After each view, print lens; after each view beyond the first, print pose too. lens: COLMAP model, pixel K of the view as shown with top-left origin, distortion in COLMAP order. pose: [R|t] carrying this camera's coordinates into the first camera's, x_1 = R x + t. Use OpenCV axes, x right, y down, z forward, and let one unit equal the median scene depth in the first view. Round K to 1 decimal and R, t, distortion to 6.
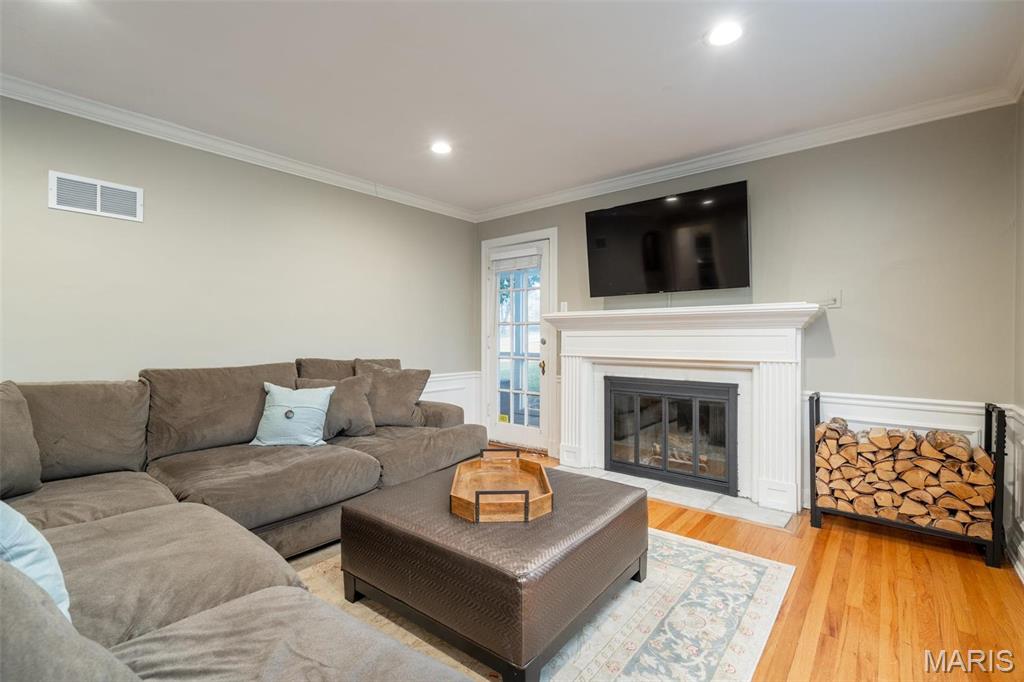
lens RADIAL K [[462.8, 0, 513.9], [0, 462.8, 337.0], [0, 0, 1]] dist [-0.000332, 0.000325]
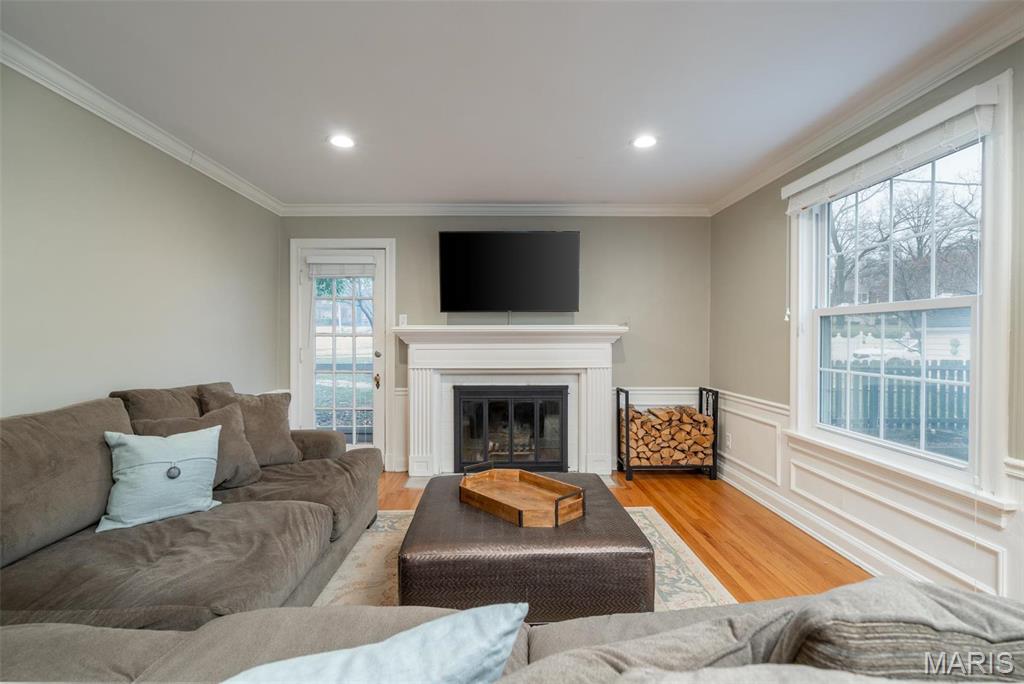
lens RADIAL K [[460.8, 0, 511.9], [0, 460.8, 339.9], [0, 0, 1]] dist [-0.001779, 0.000193]
pose [[0.757419, -0.002834, 0.652922, -0.584257], [0.001608, 0.999996, 0.002475, -0.036874], [-0.652927, -0.000824, 0.757421, 0.146126]]
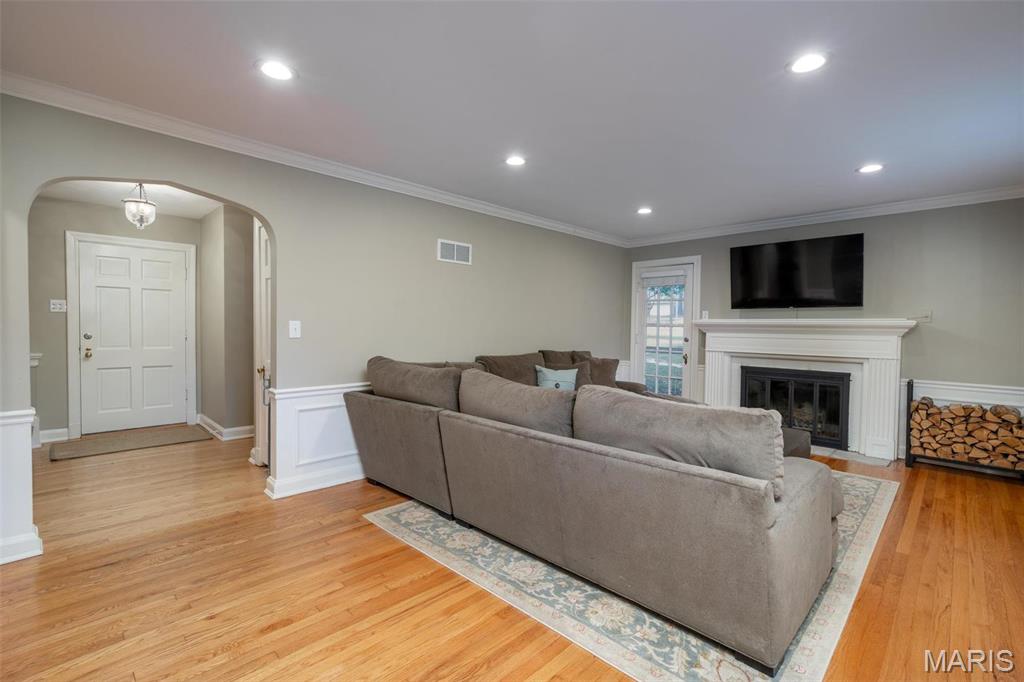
lens RADIAL K [[460.8, 0, 511.9], [0, 460.8, 338.9], [0, 0, 1]] dist [-0.001779, 0.000193]
pose [[0.995656, 0.015746, -0.091771, -0.527718], [-0.013396, 0.999568, 0.026159, -0.035021], [0.092144, -0.024816, 0.995436, -0.630762]]
